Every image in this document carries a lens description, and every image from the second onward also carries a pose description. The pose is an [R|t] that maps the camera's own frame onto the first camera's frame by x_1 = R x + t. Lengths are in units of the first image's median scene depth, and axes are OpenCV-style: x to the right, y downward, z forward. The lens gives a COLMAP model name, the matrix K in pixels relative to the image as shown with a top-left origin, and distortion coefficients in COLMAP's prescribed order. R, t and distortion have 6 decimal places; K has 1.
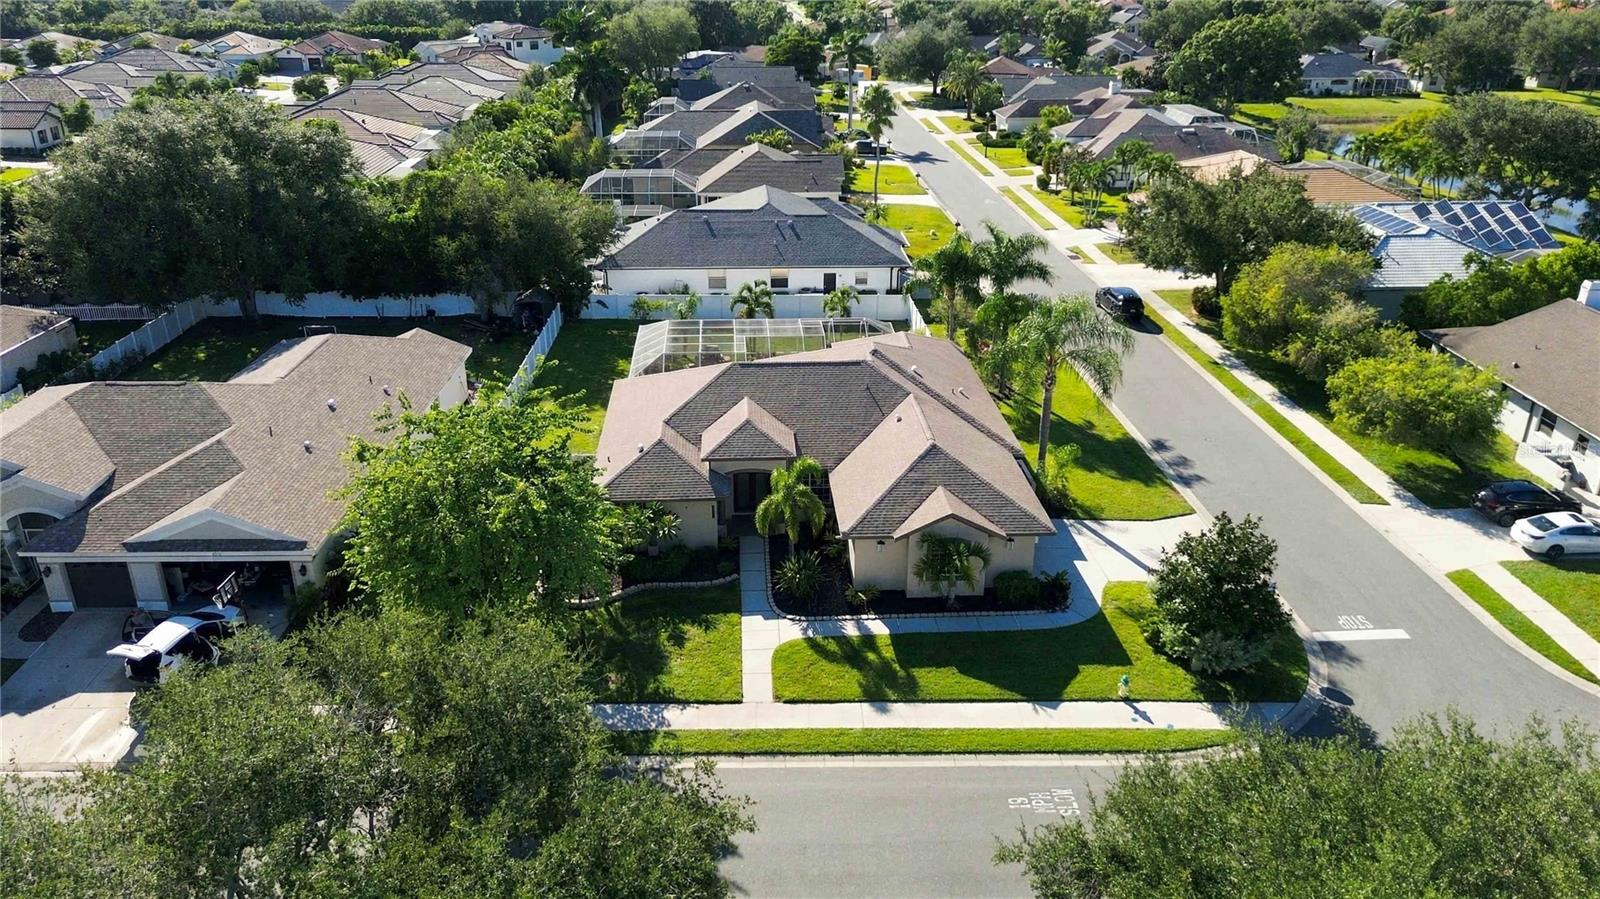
lens RADIAL K [[1141.0, 0, 800.0], [0, 1141.0, 449.5], [0, 0, 1]] dist [0.047642, -0.041678]
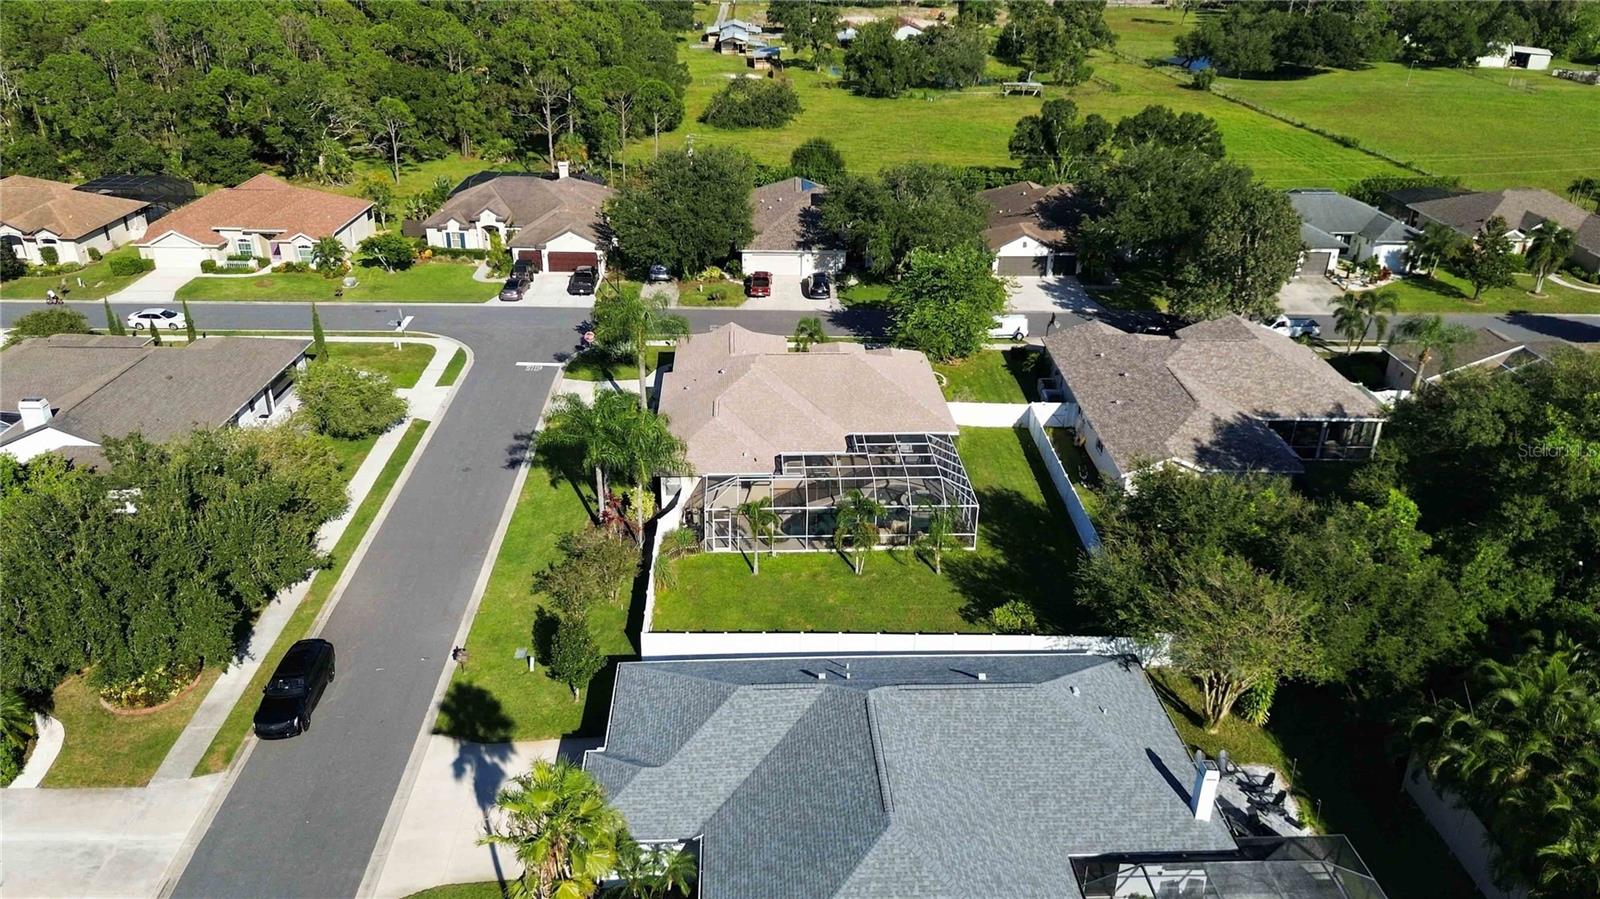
lens RADIAL K [[1141.0, 0, 800.0], [0, 1141.0, 449.5], [0, 0, 1]] dist [0.047642, -0.041678]
pose [[-0.999889, -0.014668, 0.002512, 0.005617], [-0.007720, 0.655552, 0.755110, -1.051992], [-0.012723, 0.755007, -0.655593, 1.992191]]
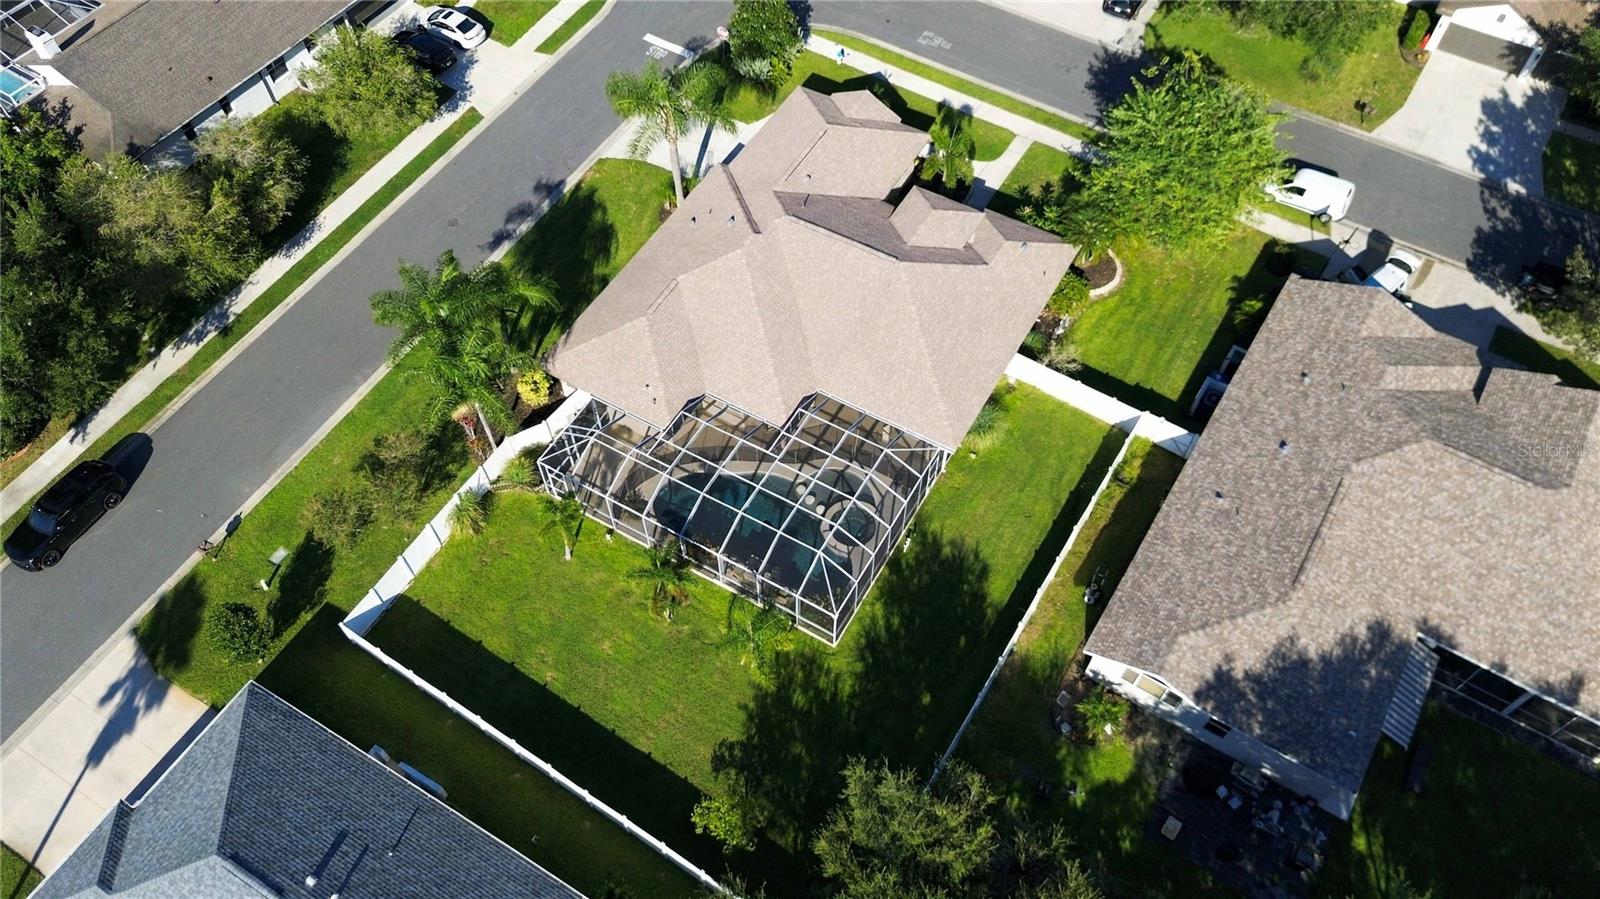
lens RADIAL K [[1141.0, 0, 800.0], [0, 1141.0, 449.5], [0, 0, 1]] dist [0.047642, -0.041678]
pose [[-0.830387, -0.456496, 0.319482, -0.370138], [0.233477, 0.235542, 0.943403, -0.974882], [-0.505911, 0.857981, -0.089010, 1.245793]]
